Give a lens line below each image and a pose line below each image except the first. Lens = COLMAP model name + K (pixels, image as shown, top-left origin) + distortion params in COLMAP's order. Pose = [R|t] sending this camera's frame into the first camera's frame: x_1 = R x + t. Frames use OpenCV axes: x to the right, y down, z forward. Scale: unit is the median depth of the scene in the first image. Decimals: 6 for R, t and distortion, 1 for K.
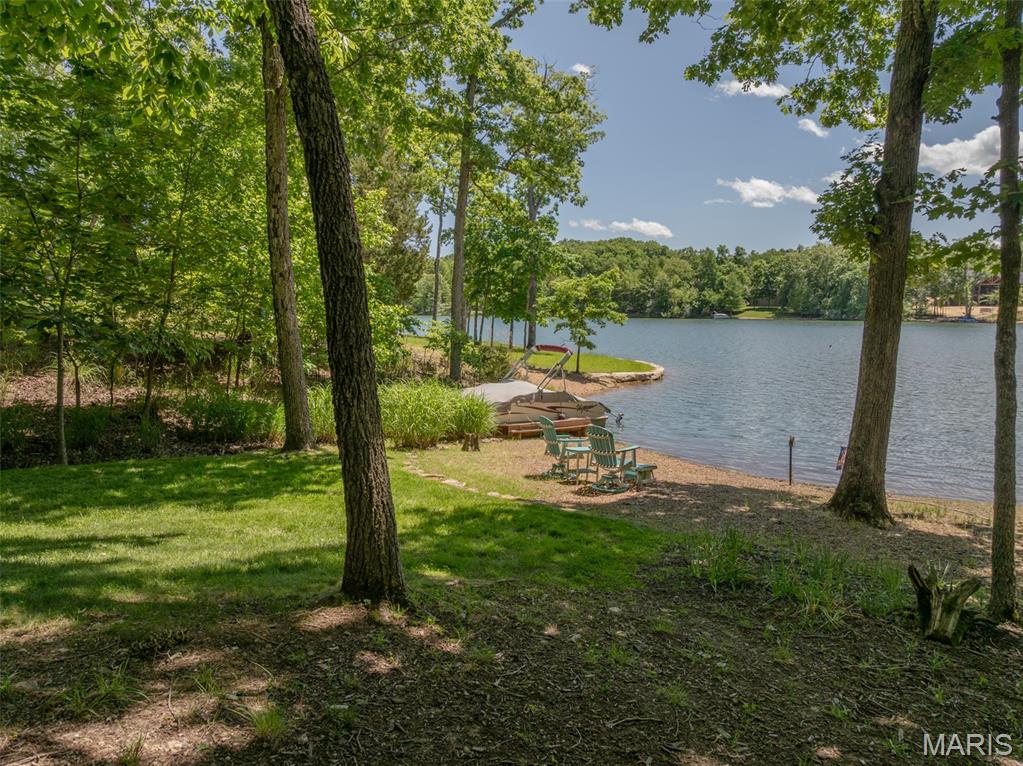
lens RADIAL K [[728.8, 0, 509.7], [0, 728.8, 387.3], [0, 0, 1]] dist [-0.031293, 0.012587]
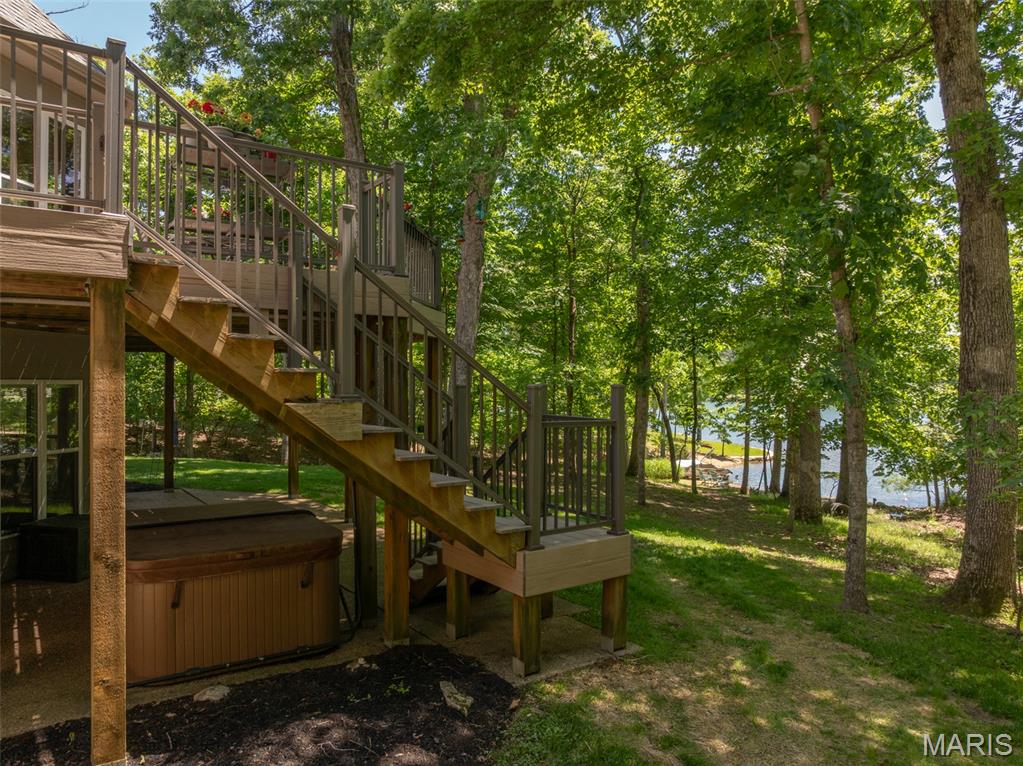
lens RADIAL K [[728.8, 0, 512.2], [0, 728.8, 382.0], [0, 0, 1]] dist [-0.031293, 0.012587]
pose [[0.974543, 0.006287, -0.224111, -0.021999], [-0.031324, 0.993620, -0.108339, 0.013431], [0.222000, 0.112601, 0.968523, -1.112932]]
